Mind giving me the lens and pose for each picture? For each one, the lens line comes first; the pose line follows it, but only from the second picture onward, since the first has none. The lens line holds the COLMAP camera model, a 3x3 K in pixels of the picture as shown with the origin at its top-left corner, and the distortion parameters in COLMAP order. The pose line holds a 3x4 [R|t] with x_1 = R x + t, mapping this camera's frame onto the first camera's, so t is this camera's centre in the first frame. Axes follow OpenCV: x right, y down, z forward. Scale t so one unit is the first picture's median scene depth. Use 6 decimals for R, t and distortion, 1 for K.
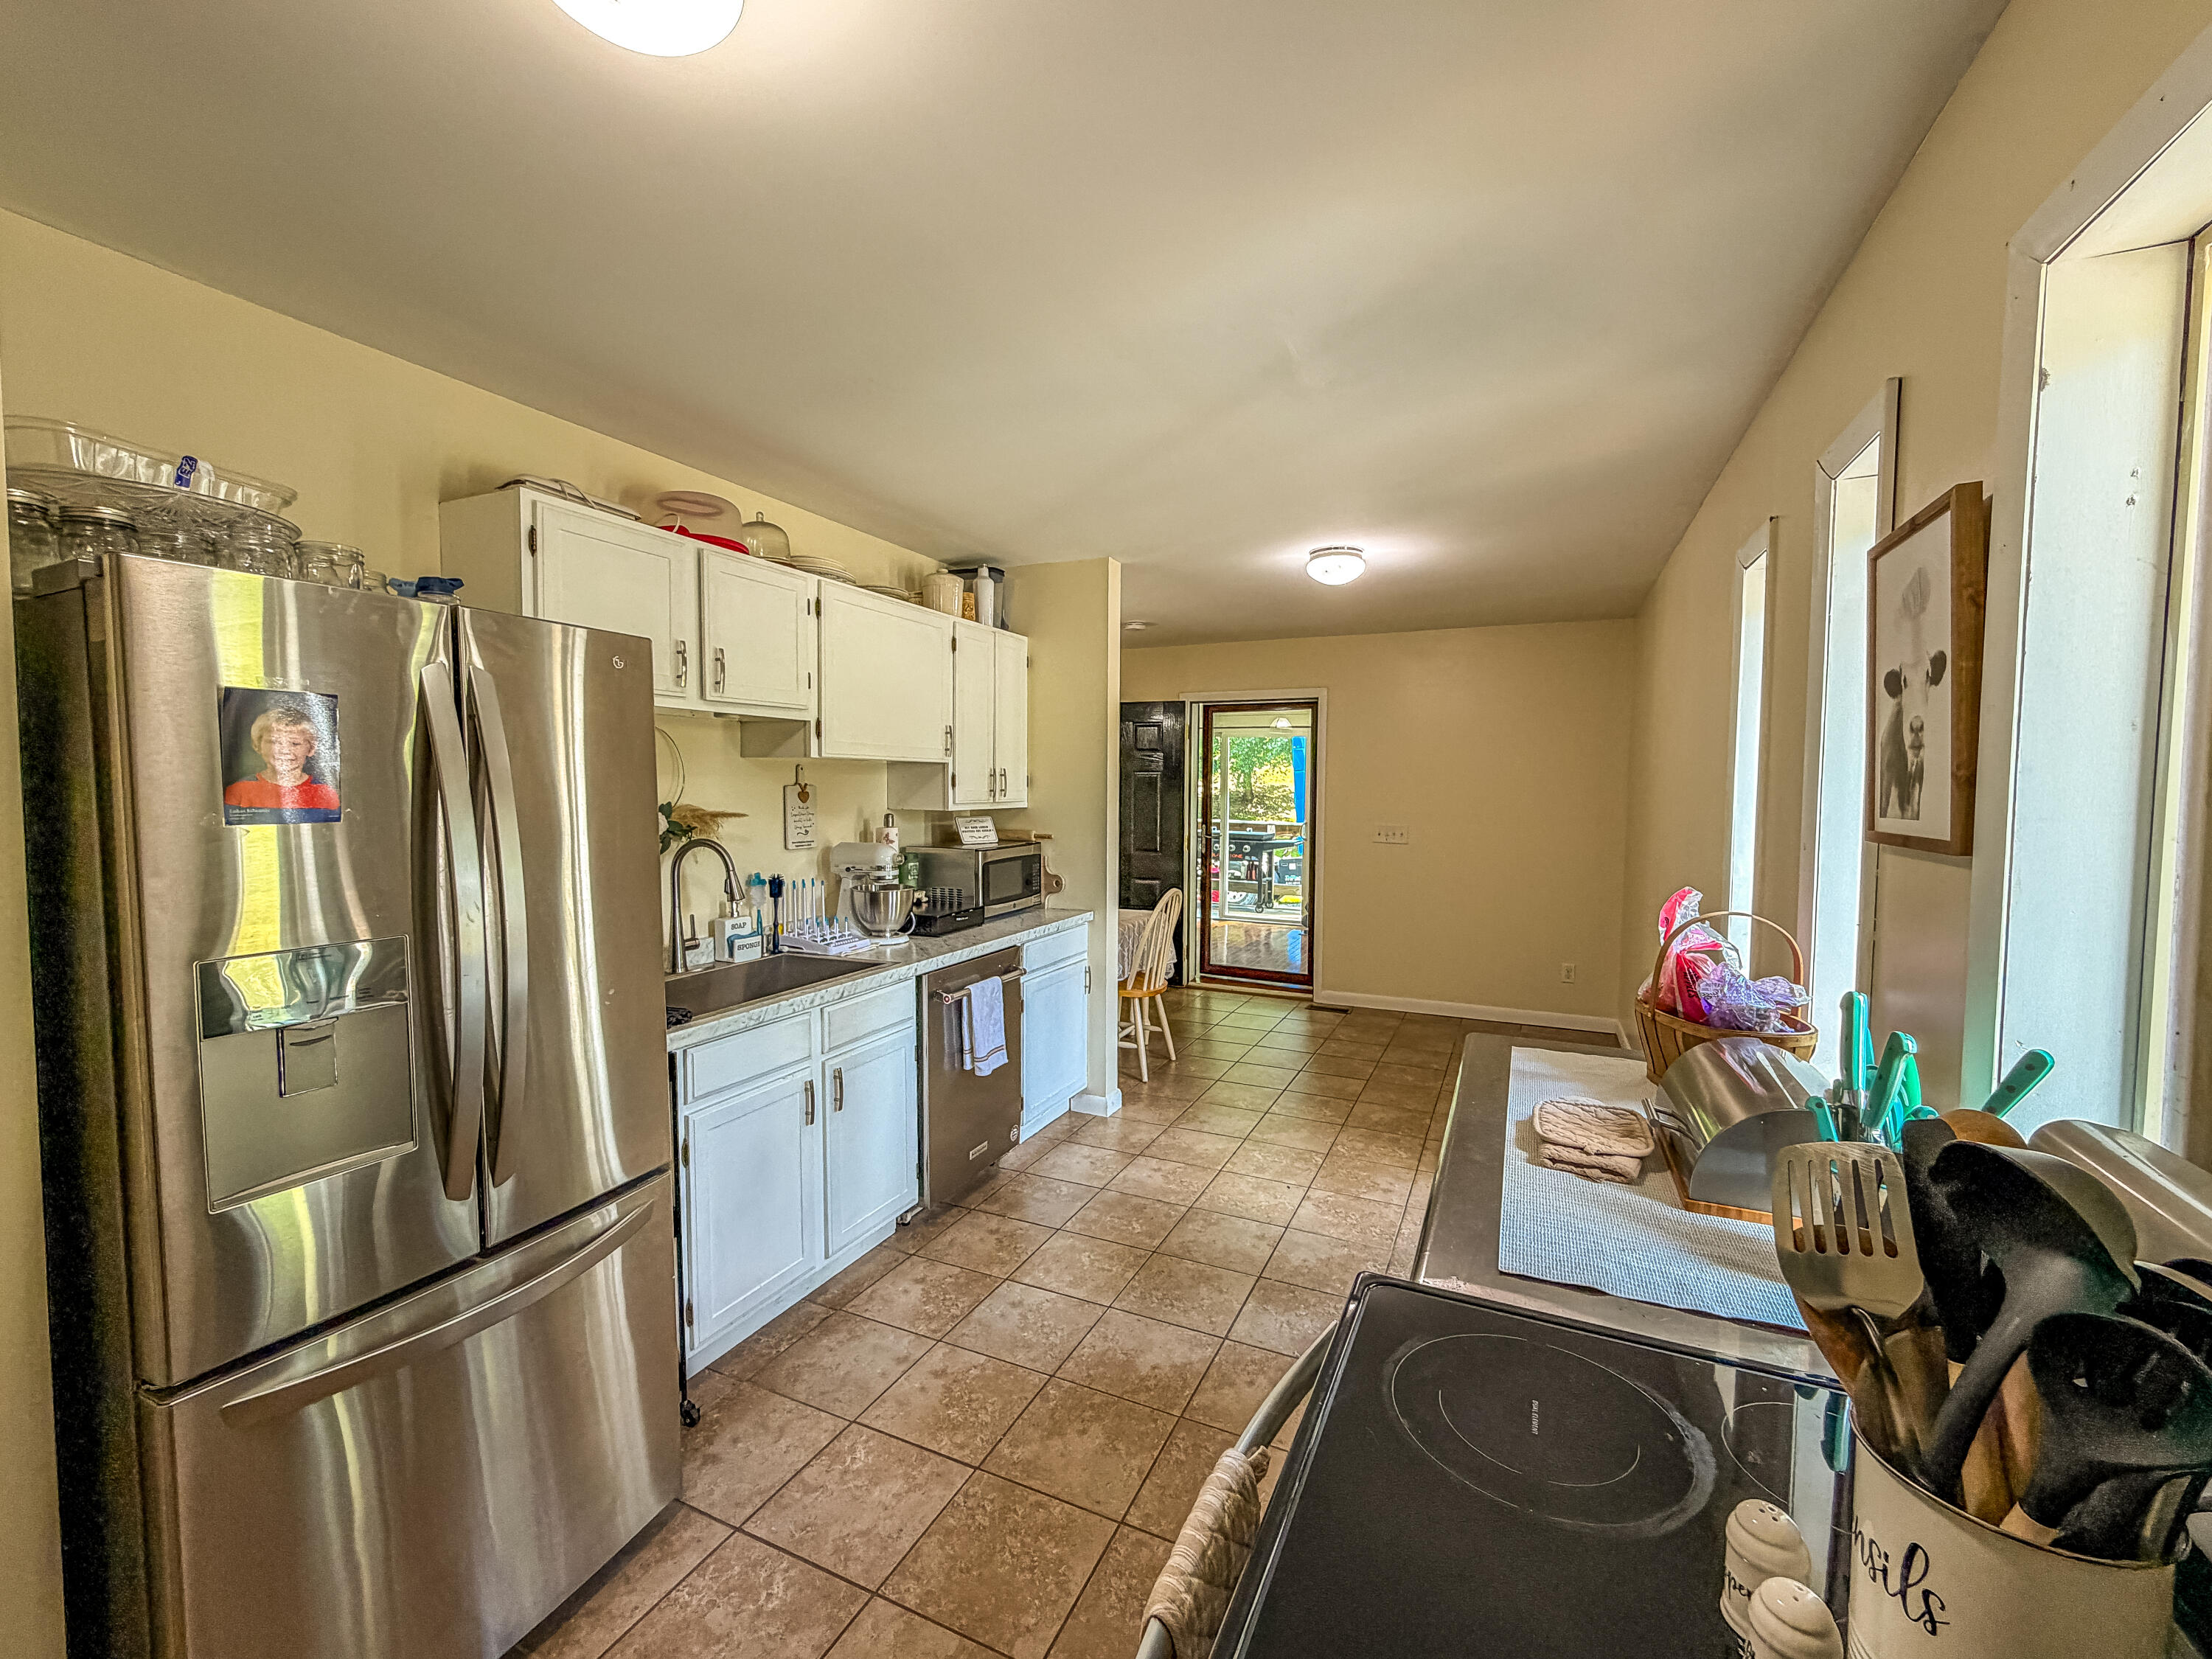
lens RADIAL K [[894.8, 0, 1087.3], [0, 894.8, 832.2], [0, 0, 1]] dist [-0.000123, 0.000052]
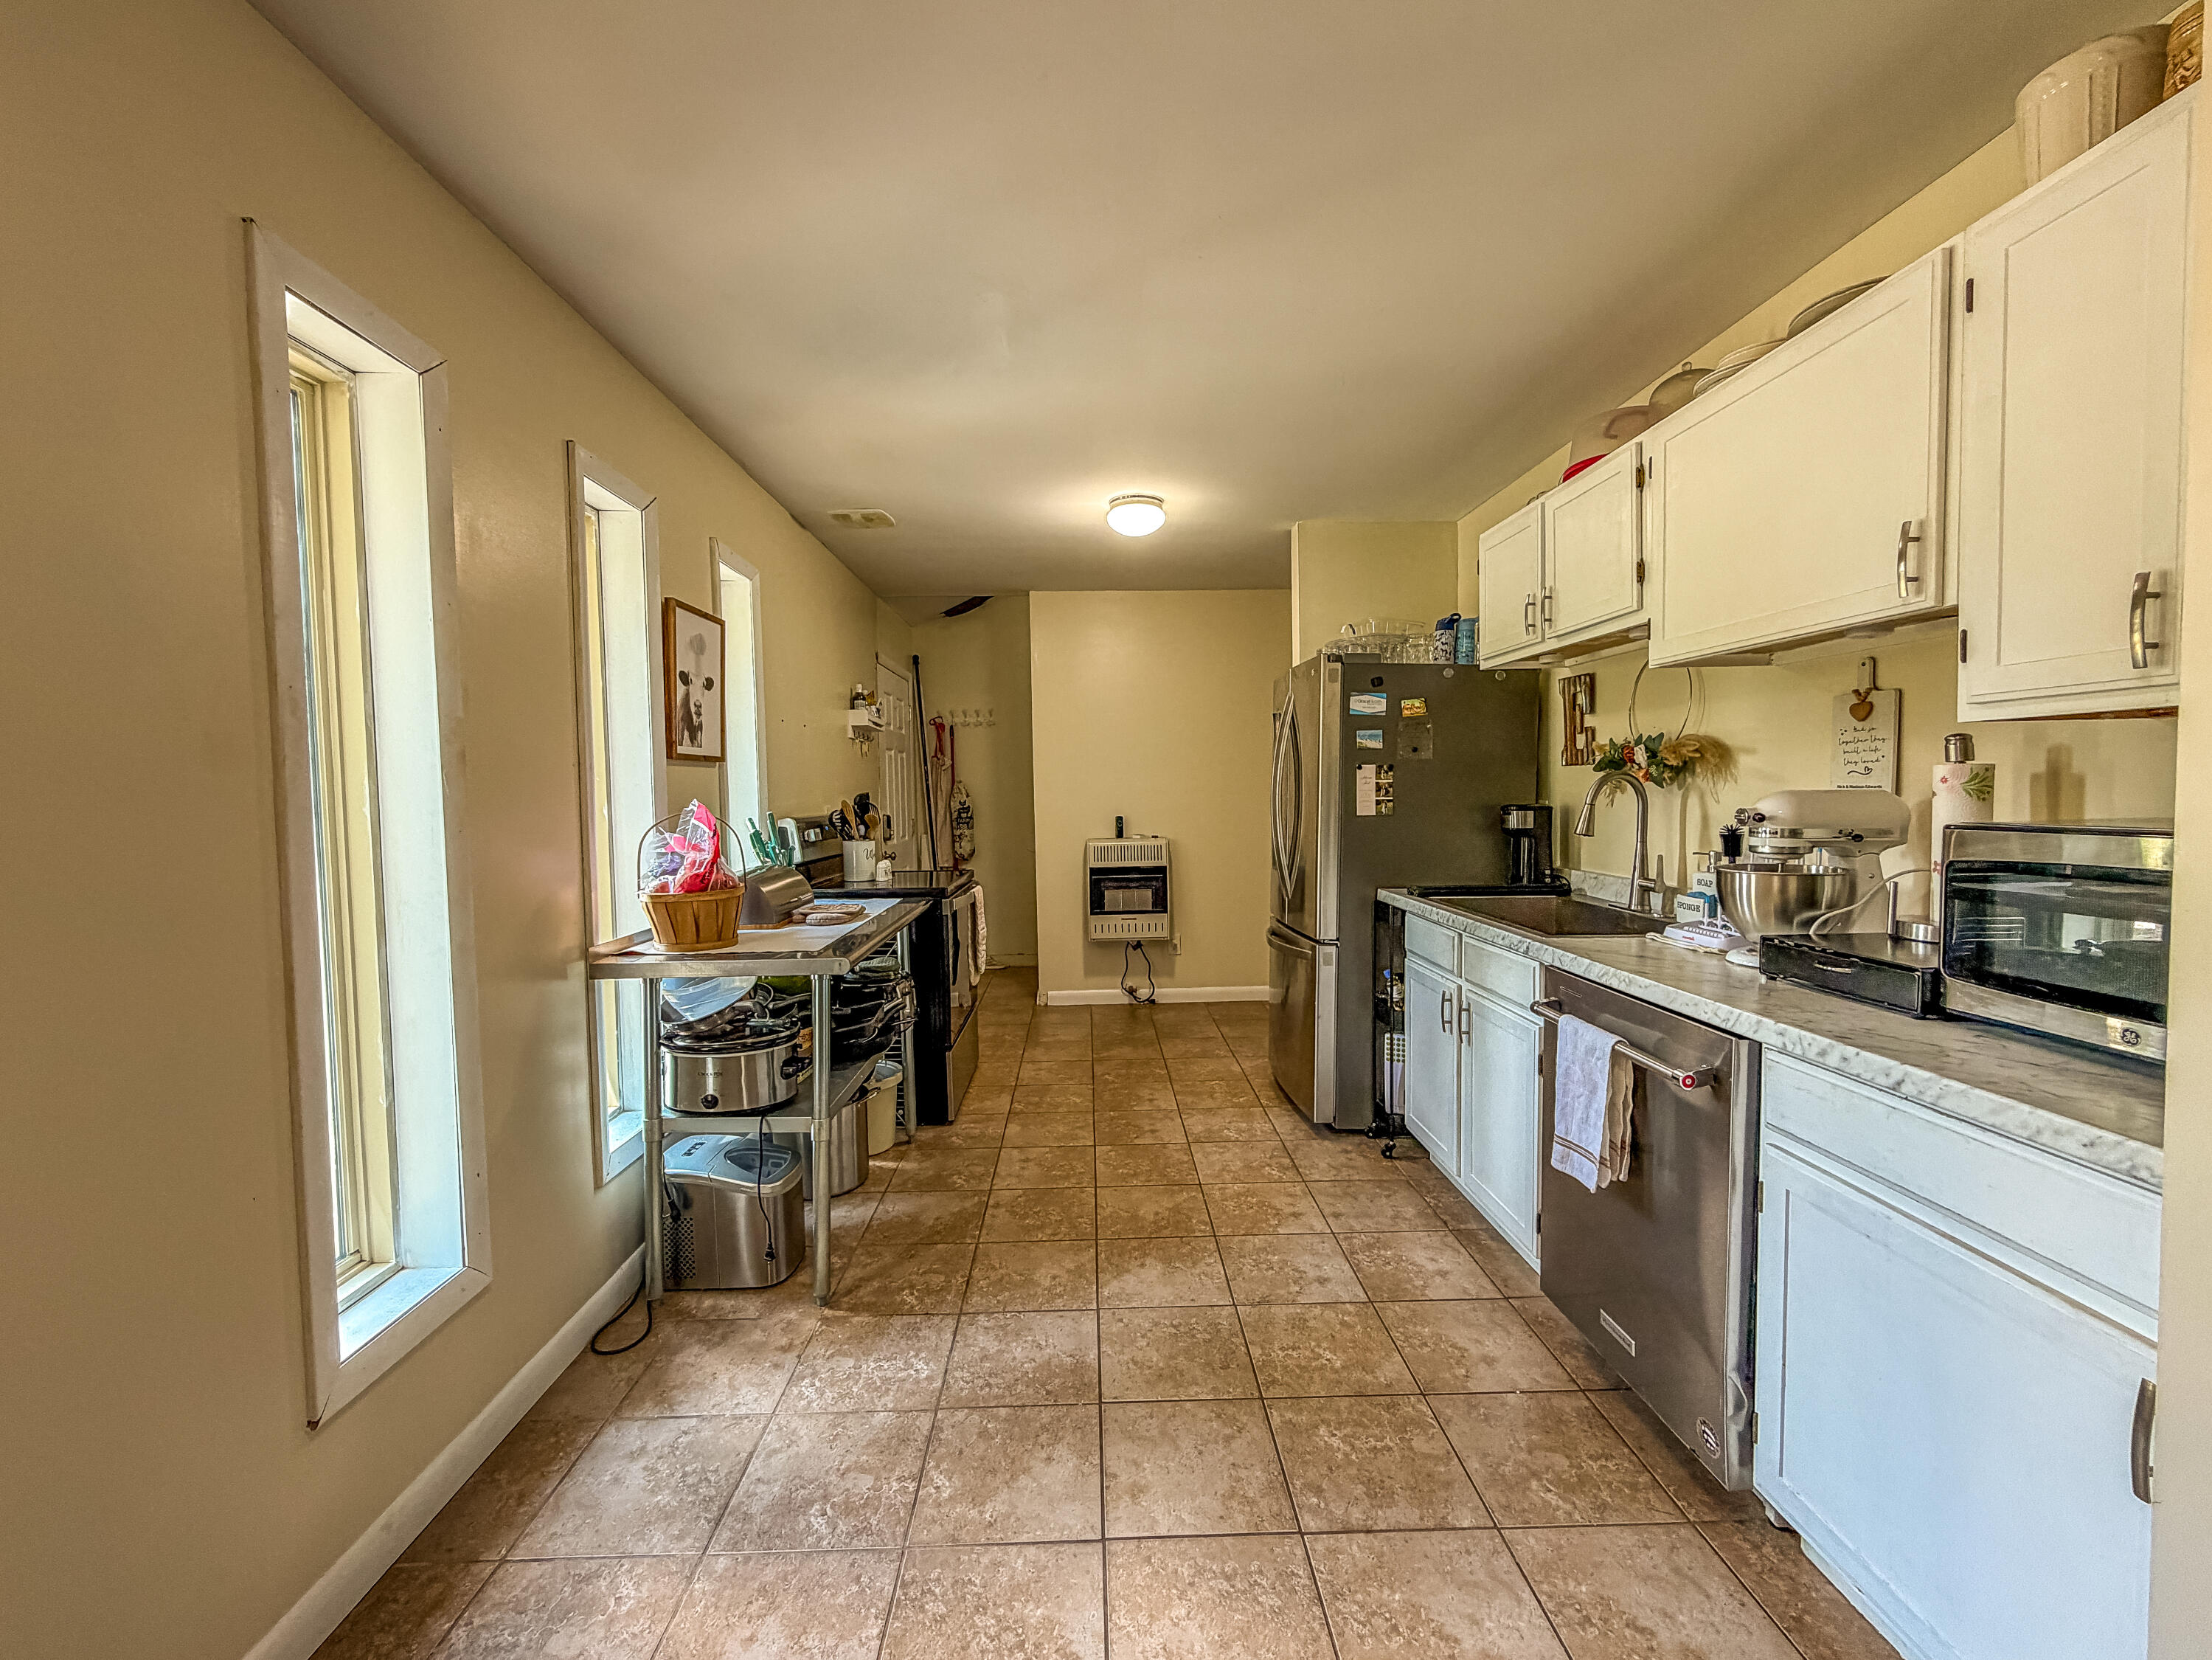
lens RADIAL K [[894.9, 0, 1126.0], [0, 894.9, 828.8], [0, 0, 1]] dist [-0.000123, 0.000052]
pose [[-0.875244, 0.032698, -0.482576, 0.498804], [-0.011497, 0.996024, 0.088340, -0.010028], [0.483546, 0.082867, -0.871388, 1.586074]]
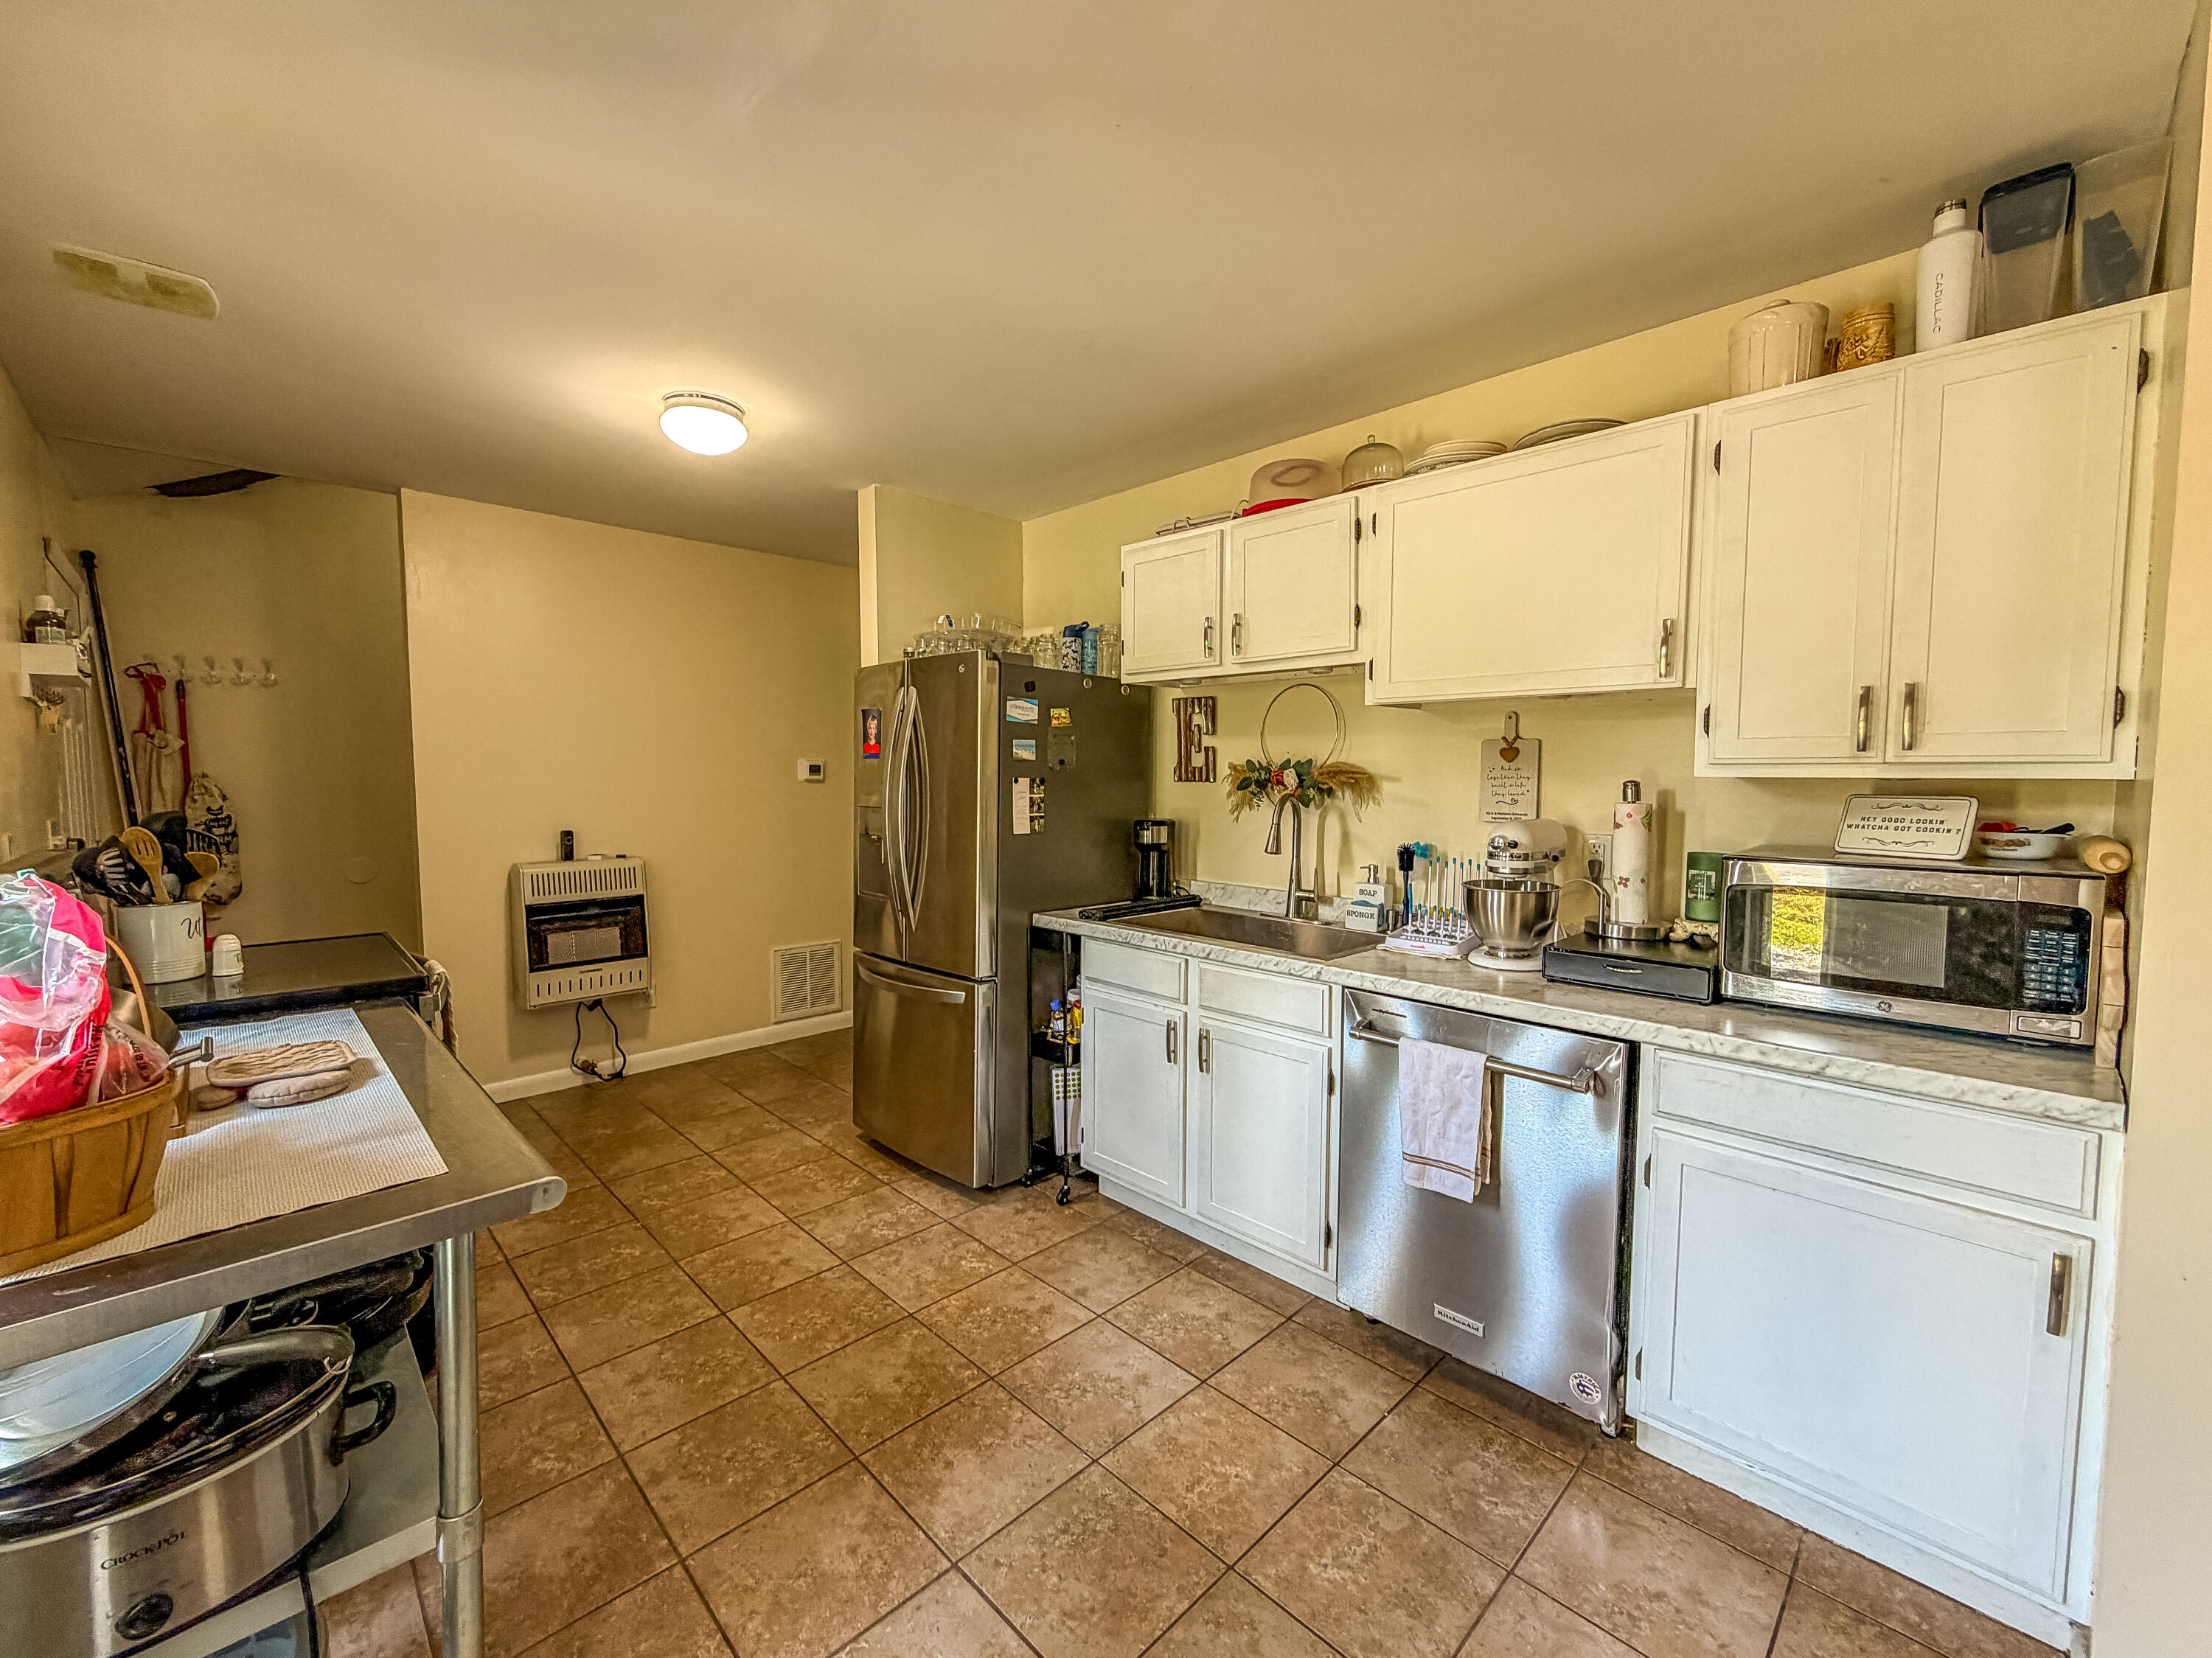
lens RADIAL K [[894.7, 0, 1114.4], [0, 894.7, 828.9], [0, 0, 1]] dist [-0.000123, 0.000052]
pose [[-0.318604, 0.056645, -0.946194, 0.626816], [-0.052528, 0.995624, 0.077291, -0.021653], [0.946431, 0.074327, -0.314234, 1.136594]]
